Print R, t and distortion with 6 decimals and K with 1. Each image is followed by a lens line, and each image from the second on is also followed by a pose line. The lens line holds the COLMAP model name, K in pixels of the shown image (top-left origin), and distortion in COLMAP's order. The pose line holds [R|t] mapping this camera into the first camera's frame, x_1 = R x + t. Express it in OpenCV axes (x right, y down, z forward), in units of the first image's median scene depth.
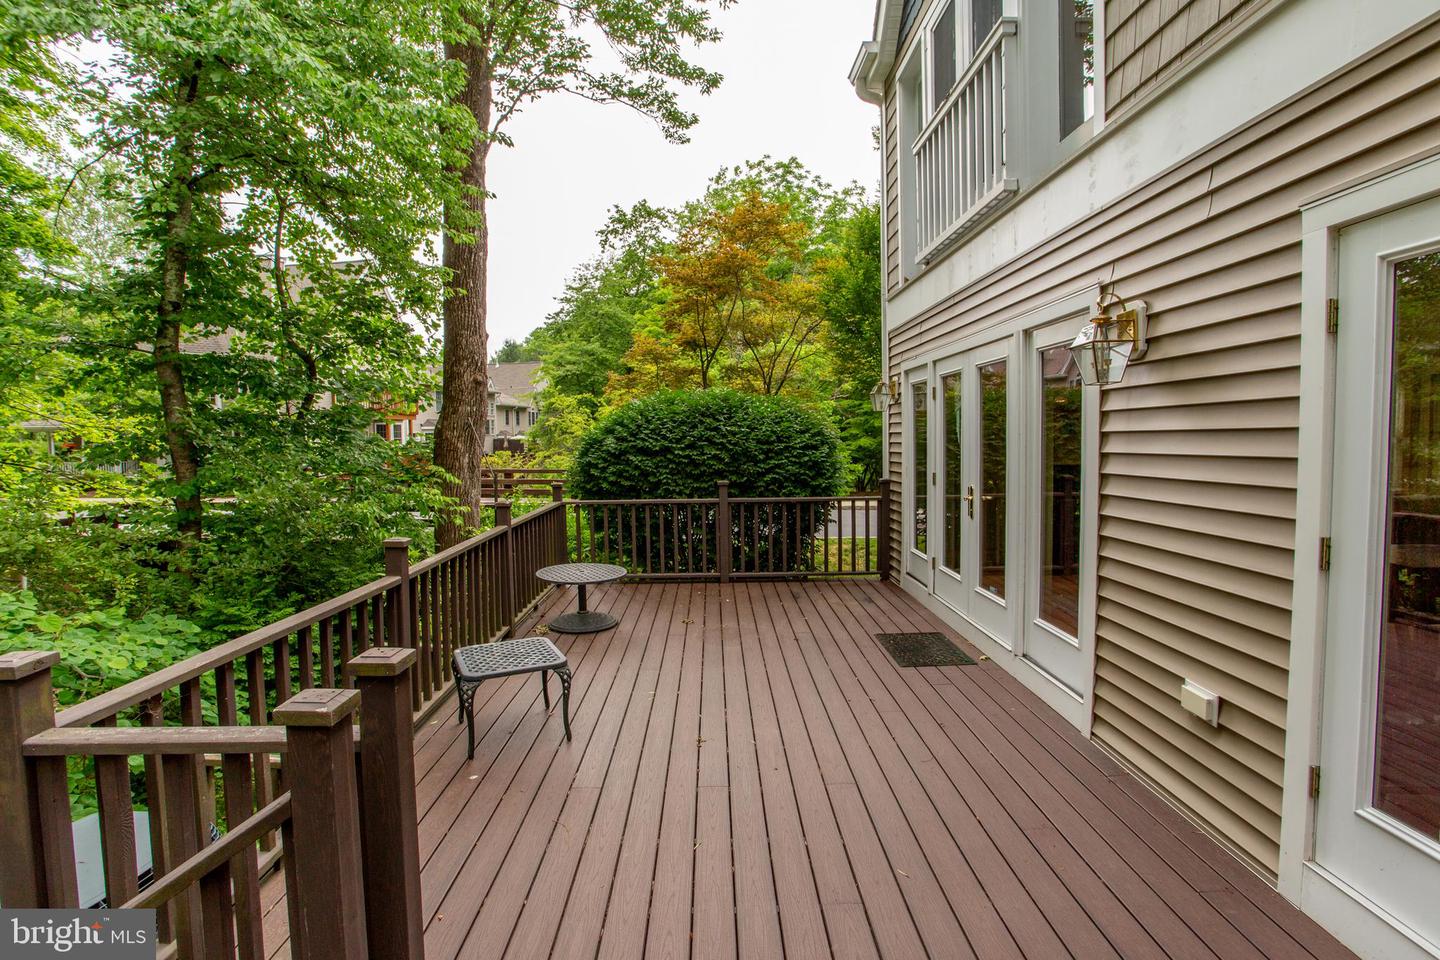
lens RADIAL K [[696.6, 0, 713.7], [0, 696.6, 475.6], [0, 0, 1]] dist [-0.080499, 0.033424]
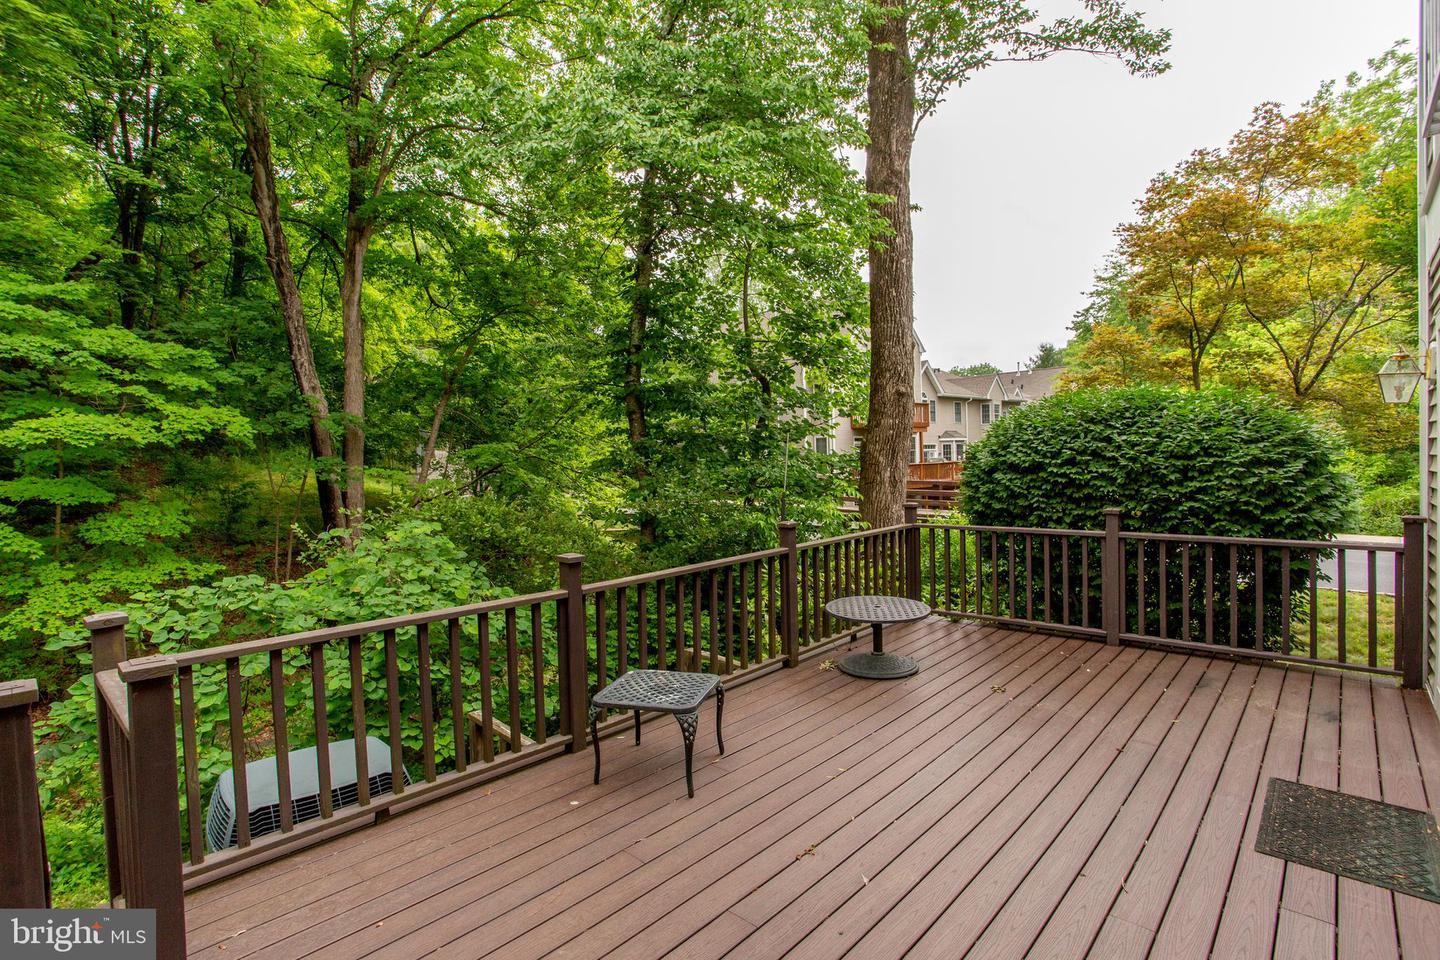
lens RADIAL K [[696.6, 0, 713.7], [0, 696.6, 475.6], [0, 0, 1]] dist [-0.080499, 0.033424]
pose [[0.725539, 0.012930, -0.688059, 0.200524], [-0.023317, 0.999711, -0.005800, -0.013044], [0.687786, 0.020252, 0.725631, 0.176179]]
